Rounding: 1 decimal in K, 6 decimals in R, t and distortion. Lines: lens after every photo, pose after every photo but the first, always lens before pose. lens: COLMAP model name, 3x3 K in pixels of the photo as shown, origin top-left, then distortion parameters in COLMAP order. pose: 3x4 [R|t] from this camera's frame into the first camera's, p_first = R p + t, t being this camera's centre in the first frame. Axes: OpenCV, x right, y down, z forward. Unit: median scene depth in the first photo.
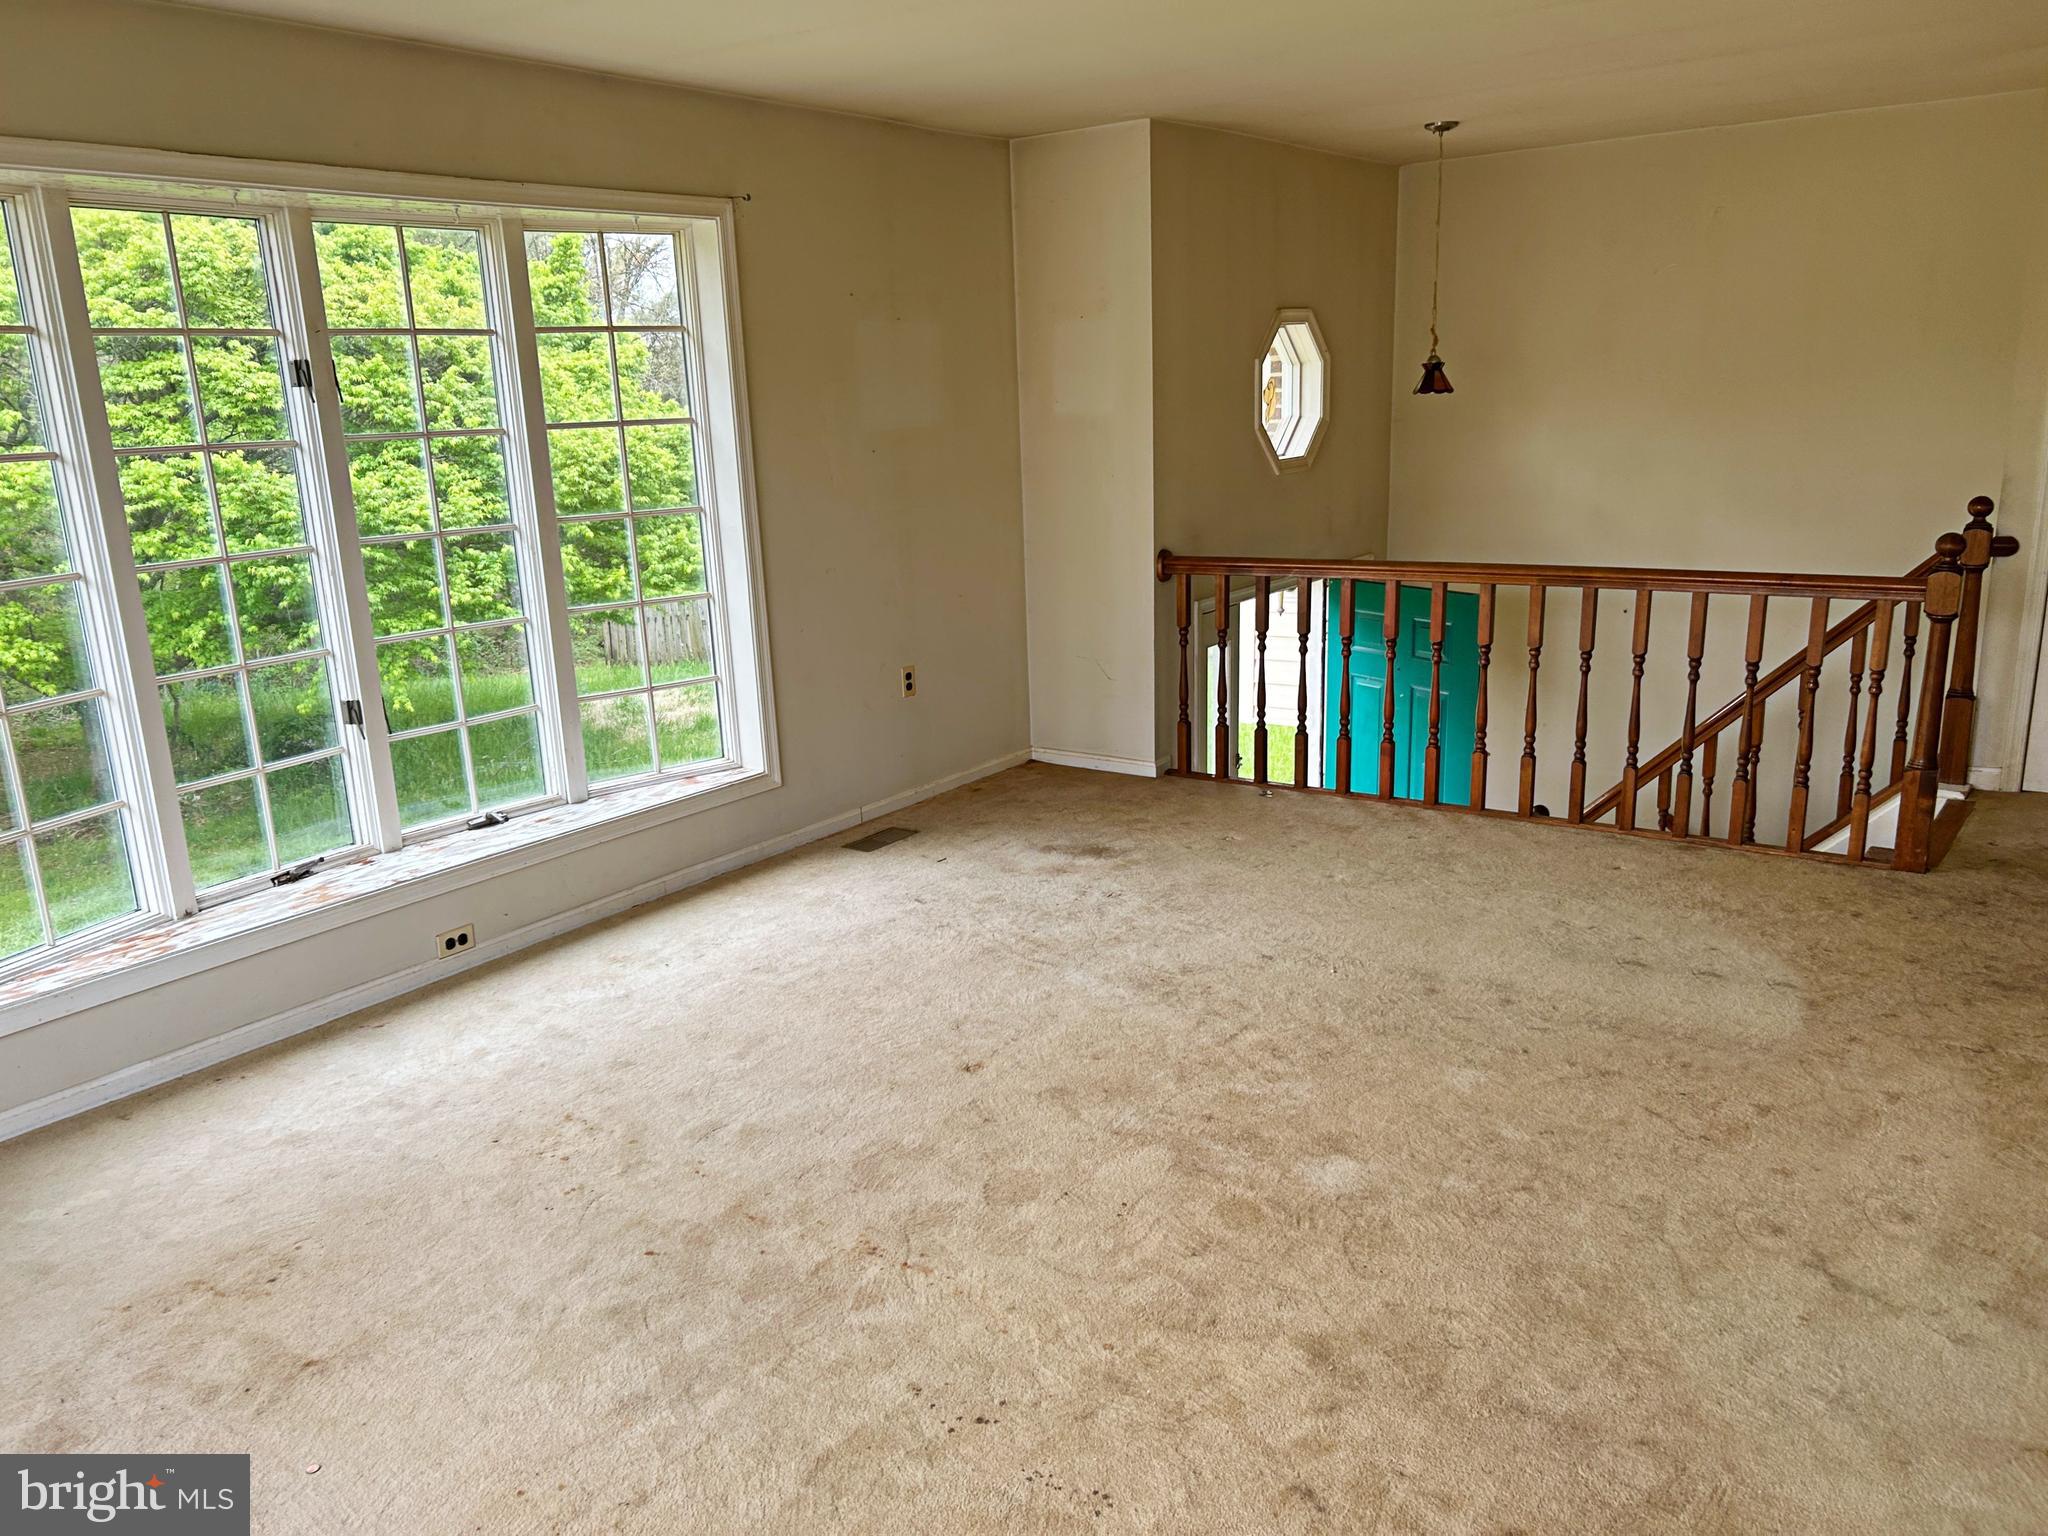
lens RADIAL K [[1531.4, 0, 1024.5], [0, 1531.4, 781.1], [0, 0, 1]] dist [0.033542, -0.029104]
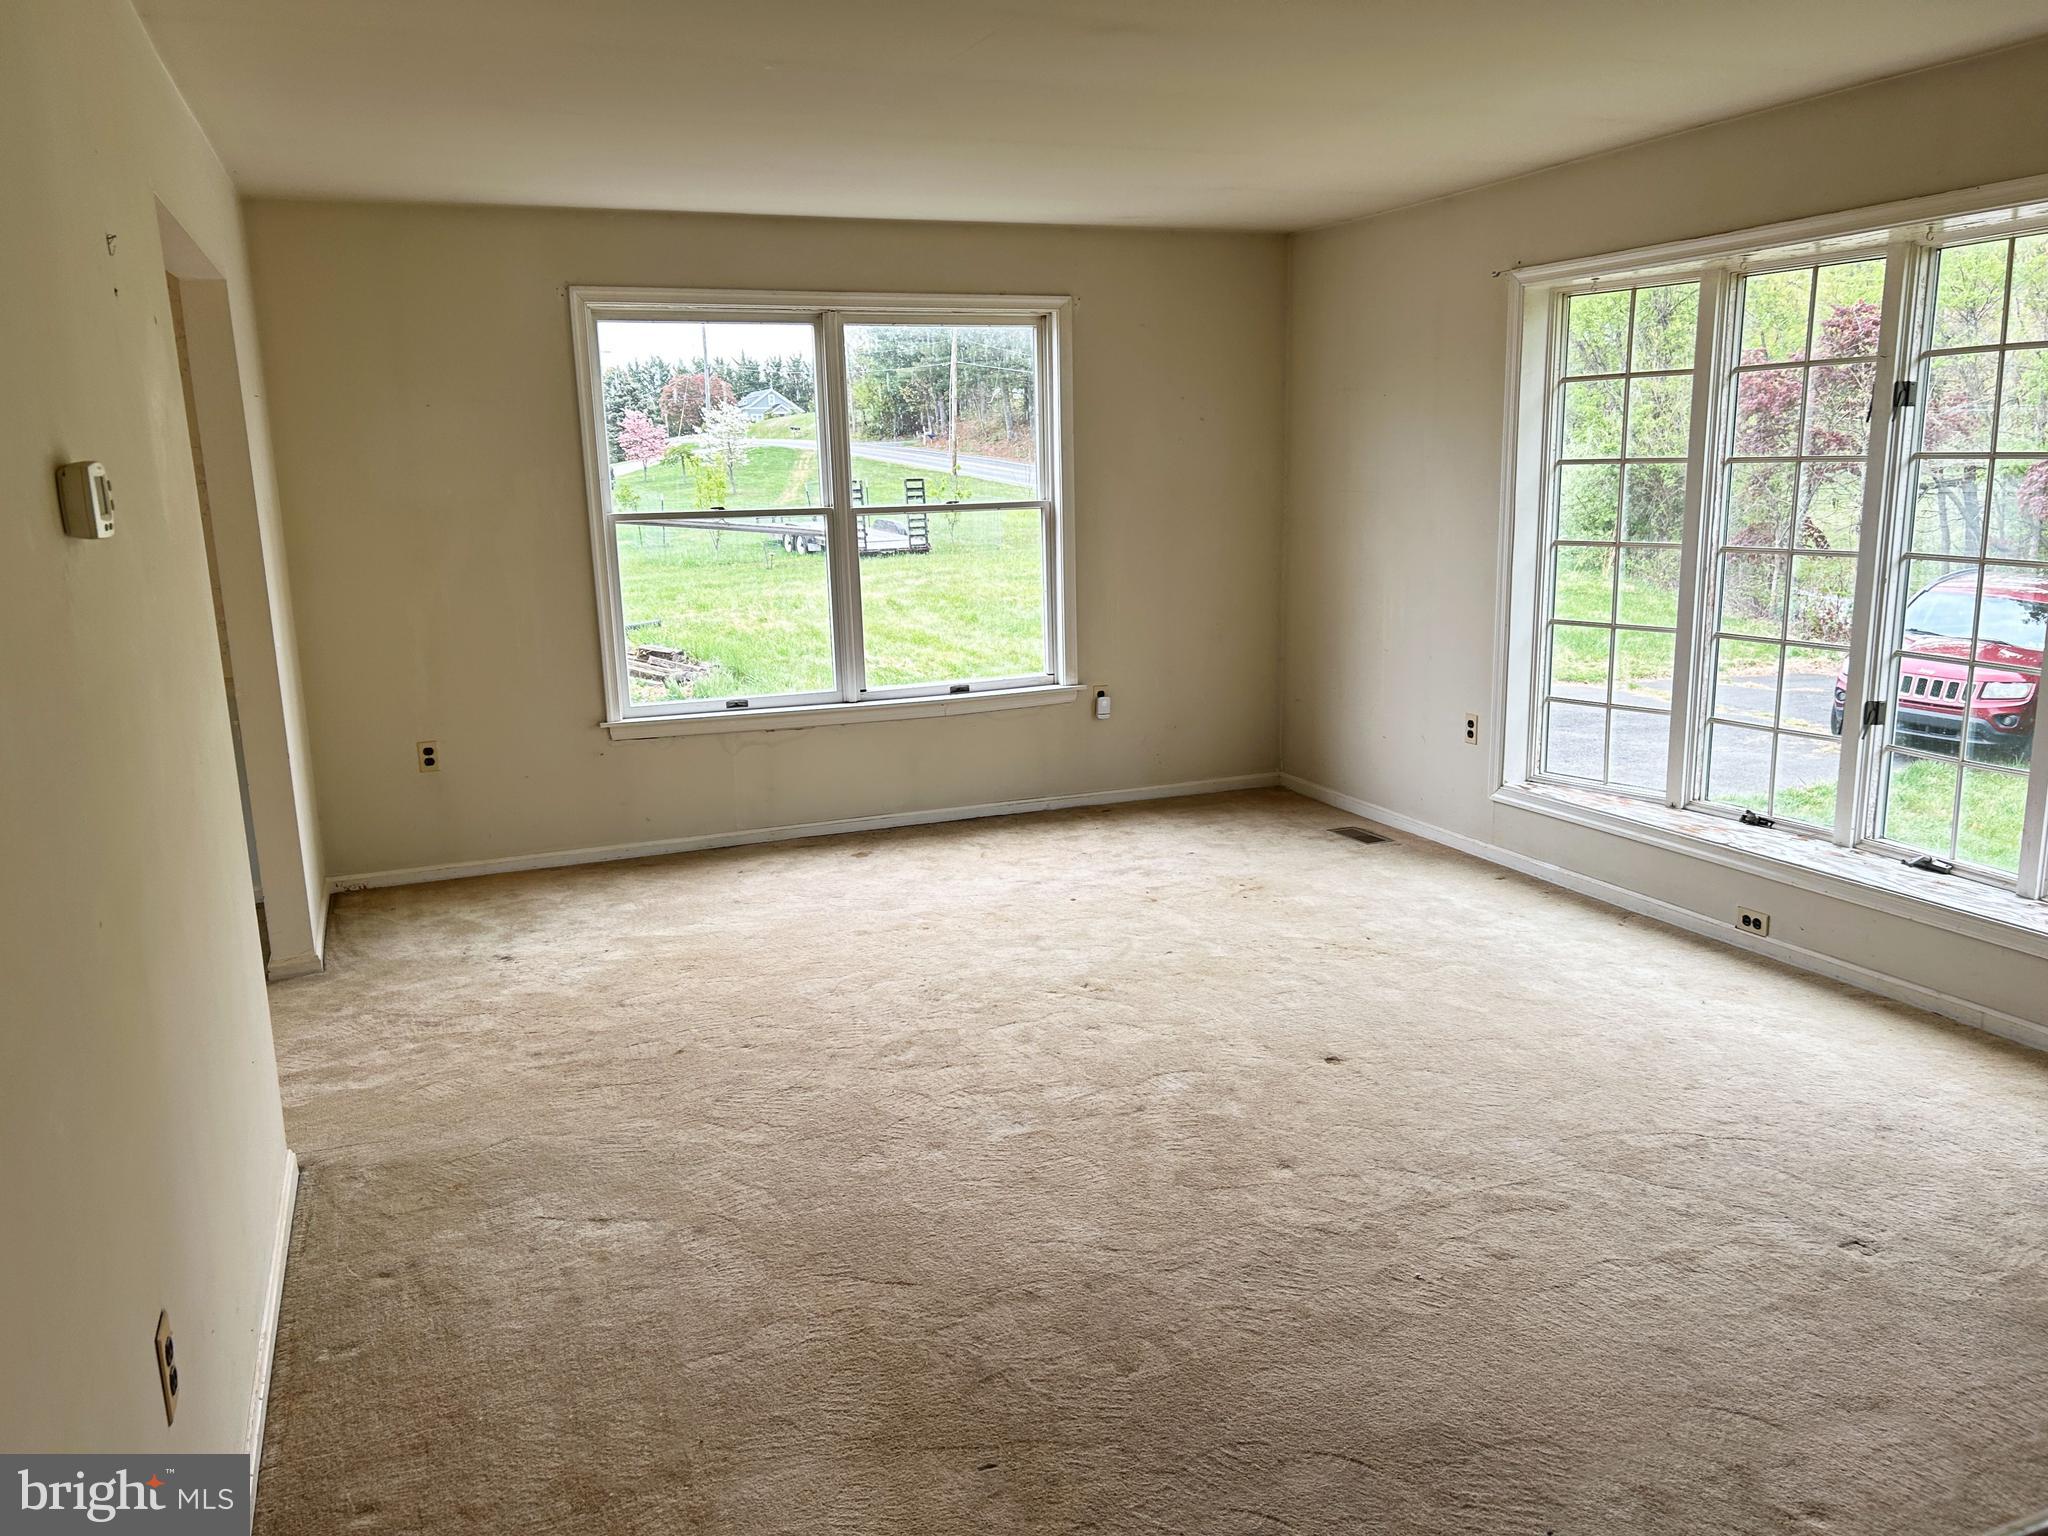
lens RADIAL K [[1531.4, 0, 1024.1], [0, 1531.4, 769.2], [0, 0, 1]] dist [0.033542, -0.029104]
pose [[-0.513654, 0.223903, -0.828267, 0.750809], [-0.171046, 0.919250, 0.354573, -0.284755], [0.840775, 0.323800, -0.433879, 0.976010]]
